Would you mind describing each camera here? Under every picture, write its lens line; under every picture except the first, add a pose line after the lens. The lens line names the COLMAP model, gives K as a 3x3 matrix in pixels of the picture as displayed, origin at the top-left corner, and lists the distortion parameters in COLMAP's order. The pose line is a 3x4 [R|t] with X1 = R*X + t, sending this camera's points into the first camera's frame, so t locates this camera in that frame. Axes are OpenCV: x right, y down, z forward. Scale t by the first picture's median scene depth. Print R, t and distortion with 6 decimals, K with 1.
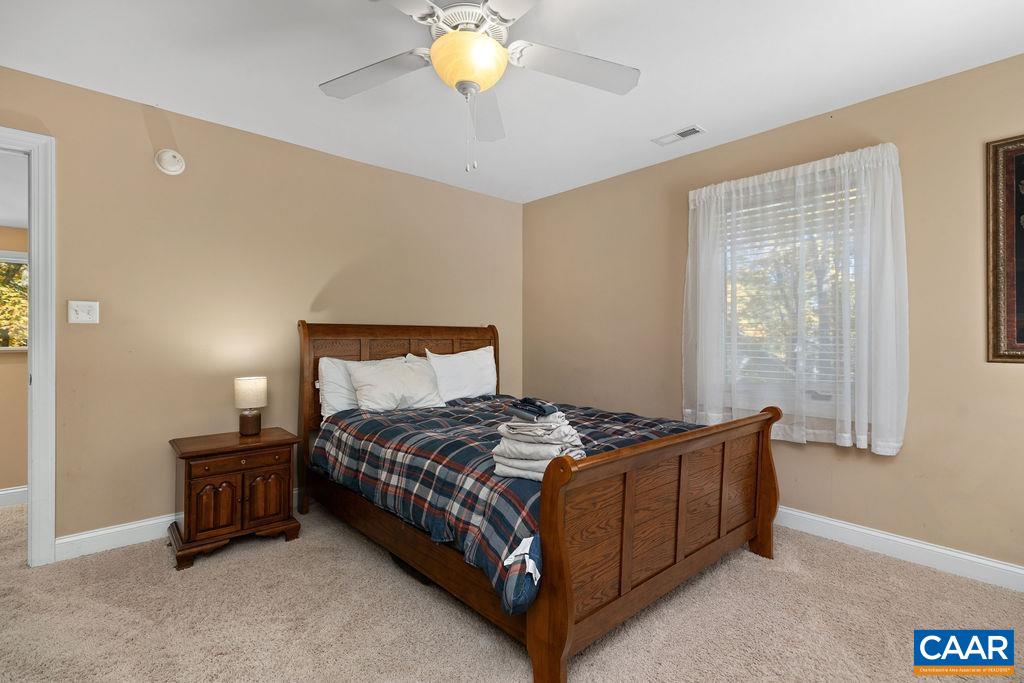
lens RADIAL K [[460.3, 0, 512.5], [0, 460.3, 336.5], [0, 0, 1]] dist [0.007307, -0.000292]
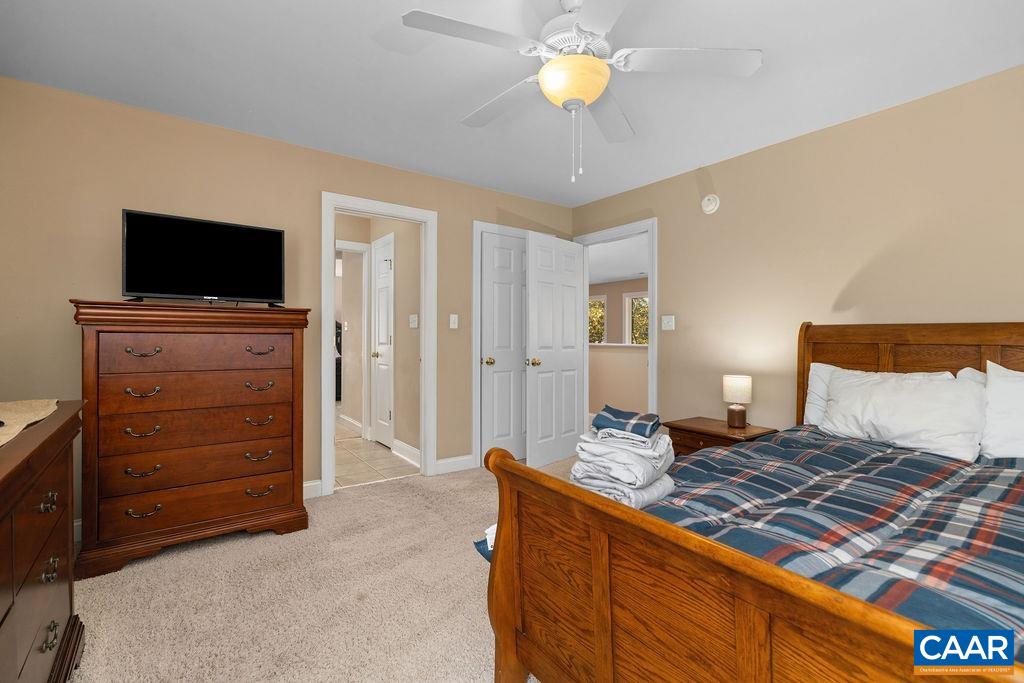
lens RADIAL K [[460.3, 0, 512.5], [0, 460.3, 336.5], [0, 0, 1]] dist [0.007307, -0.000292]
pose [[-0.106541, -0.002962, -0.994304, 0.606206], [-0.005573, 0.999982, -0.002381, 0.000466], [0.994293, 0.005288, -0.106555, 0.592277]]
